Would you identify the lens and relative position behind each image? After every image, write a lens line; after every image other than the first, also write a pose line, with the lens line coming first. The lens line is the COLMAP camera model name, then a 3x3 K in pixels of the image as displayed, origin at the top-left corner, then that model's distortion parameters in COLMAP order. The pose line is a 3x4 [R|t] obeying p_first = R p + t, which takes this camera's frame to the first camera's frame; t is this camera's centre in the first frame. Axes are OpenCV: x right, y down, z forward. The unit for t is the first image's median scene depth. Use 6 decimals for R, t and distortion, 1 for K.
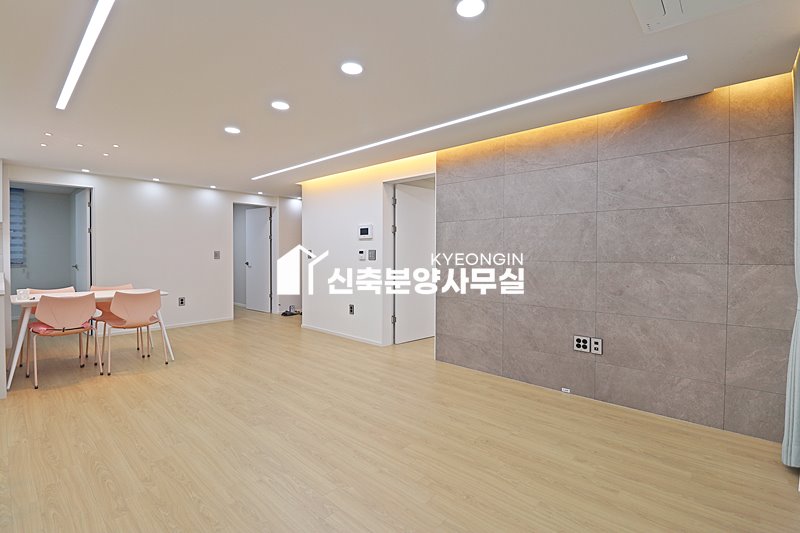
lens RADIAL K [[369.3, 0, 404.6], [0, 369.3, 258.9], [0, 0, 1]] dist [-0.000996, -0.012021]
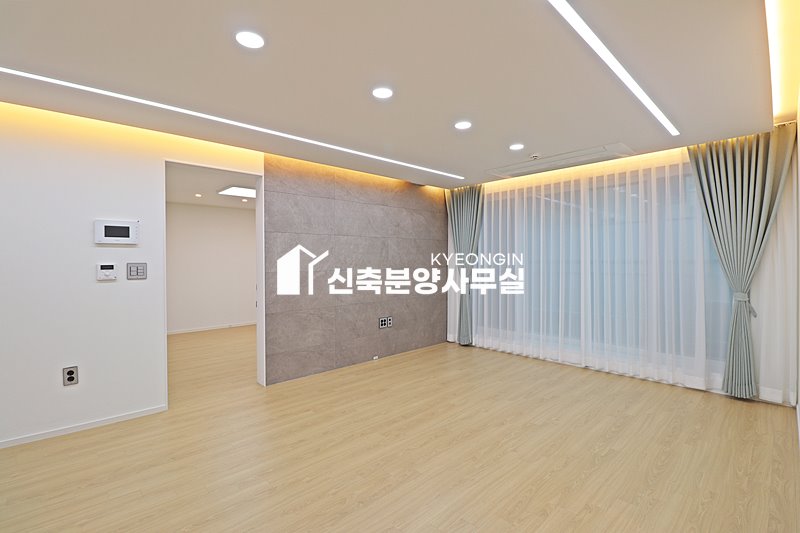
lens RADIAL K [[369.3, 0, 404.6], [0, 369.3, 258.9], [0, 0, 1]] dist [-0.000996, -0.012021]
pose [[0.071135, -0.000903, 0.997466, -0.897131], [0.023149, 0.999732, -0.000746, -0.027299], [-0.997198, 0.023143, 0.071136, 0.685971]]
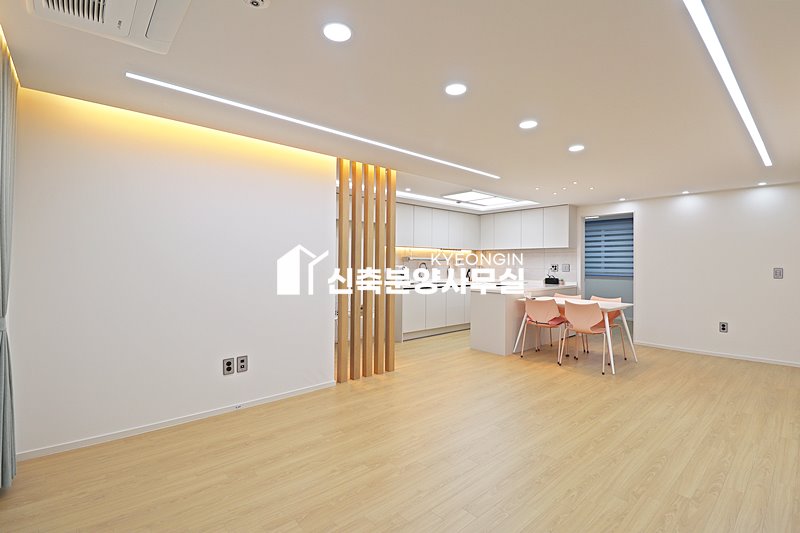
lens RADIAL K [[369.3, 0, 404.6], [0, 369.3, 258.9], [0, 0, 1]] dist [-0.000996, -0.012021]
pose [[-0.113798, -0.017314, -0.993353, 0.533686], [-0.022318, 0.999640, -0.014867, -0.020939], [0.993253, 0.020478, -0.114144, 0.601972]]
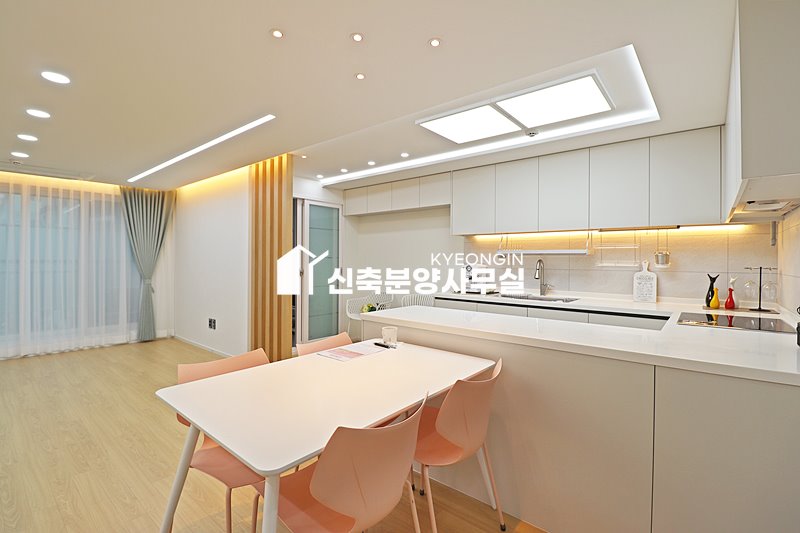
lens RADIAL K [[369.3, 0, 404.6], [0, 369.3, 258.9], [0, 0, 1]] dist [-0.000996, -0.012021]
pose [[-0.999210, -0.011459, -0.038041, -0.964776], [-0.011820, 0.999887, 0.009286, -0.039609], [0.037930, 0.009728, -0.999233, 1.523188]]
